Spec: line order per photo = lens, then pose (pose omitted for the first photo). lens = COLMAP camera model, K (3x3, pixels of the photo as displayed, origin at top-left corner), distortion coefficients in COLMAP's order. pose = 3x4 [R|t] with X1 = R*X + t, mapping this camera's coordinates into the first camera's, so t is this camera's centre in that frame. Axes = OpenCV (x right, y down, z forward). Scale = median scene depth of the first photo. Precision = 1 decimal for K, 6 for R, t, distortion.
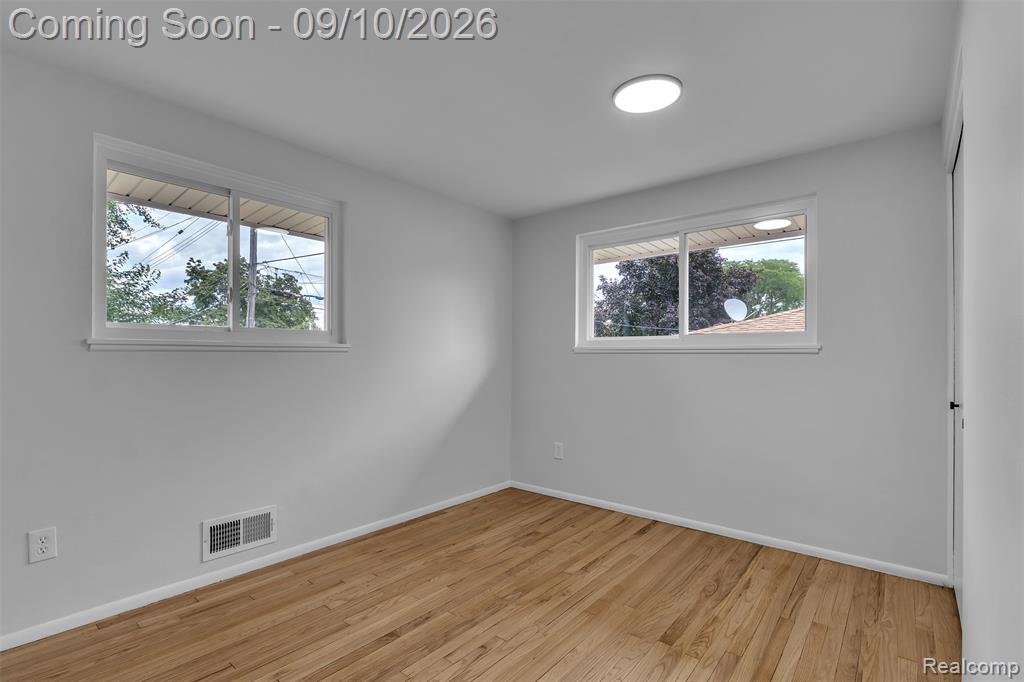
lens RADIAL K [[473.1, 0, 512.7], [0, 473.1, 356.0], [0, 0, 1]] dist [-0.003182, -0.000402]
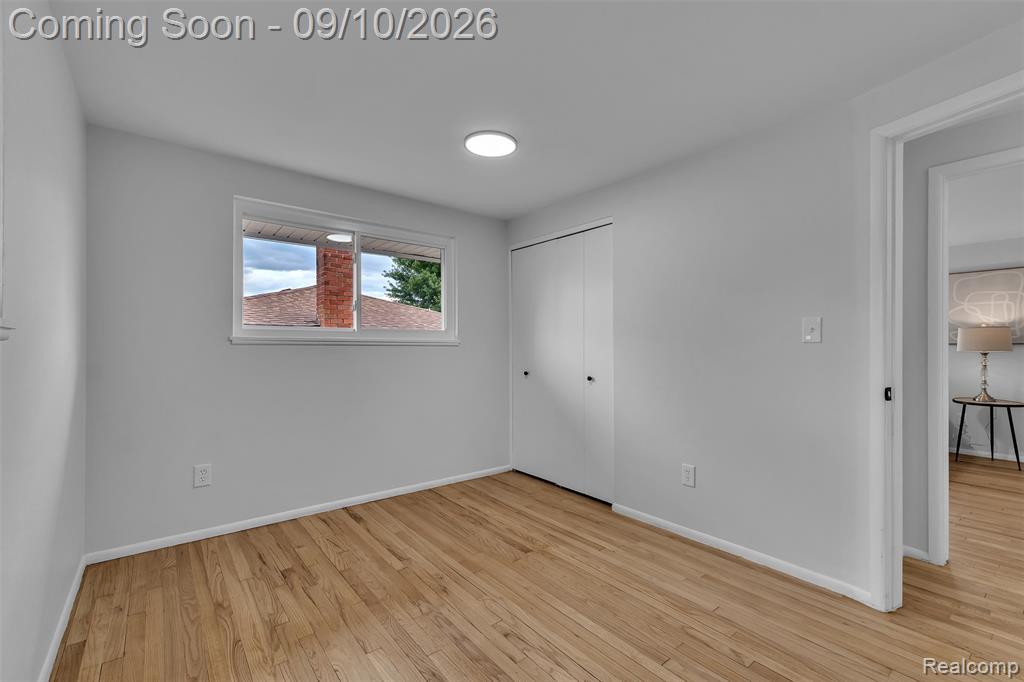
lens RADIAL K [[439.5, 0, 512.1], [0, 439.5, 355.9], [0, 0, 1]] dist [0.000795, 0.000133]
pose [[0.211764, -0.023505, 0.977038, -0.694533], [0.000726, 0.999714, 0.023893, -0.004644], [-0.977321, -0.004350, 0.211721, 0.567166]]
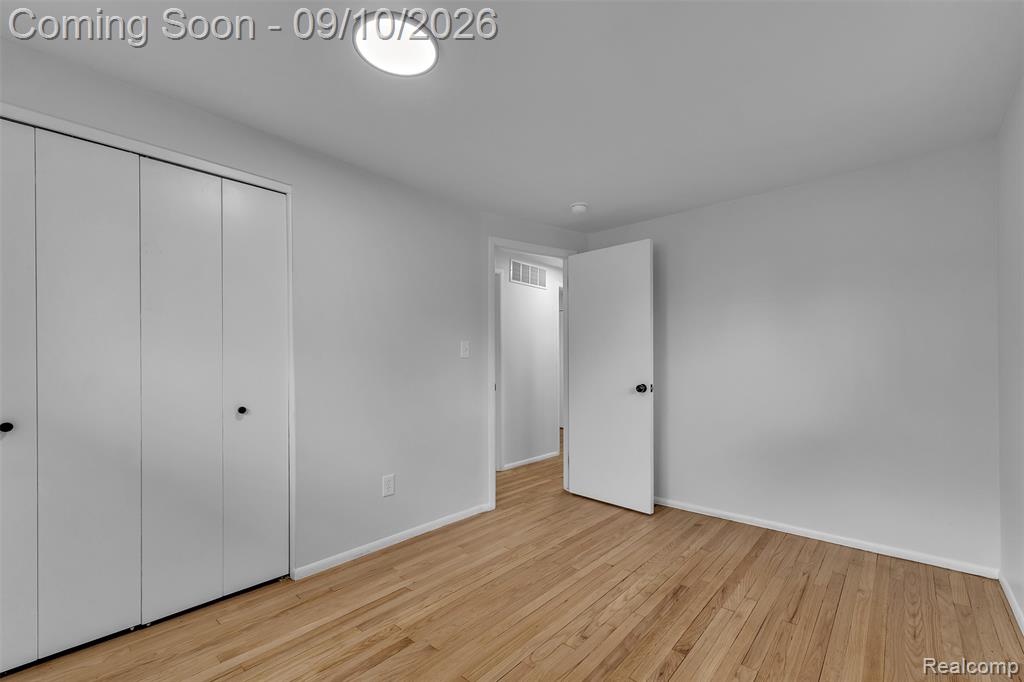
lens RADIAL K [[439.5, 0, 512.1], [0, 439.5, 355.9], [0, 0, 1]] dist [0.000795, 0.000133]
pose [[-0.999254, -0.001778, 0.038573, 0.045339], [-0.002080, 0.999968, -0.007779, -0.007336], [-0.038558, -0.007853, -0.999226, 1.434776]]
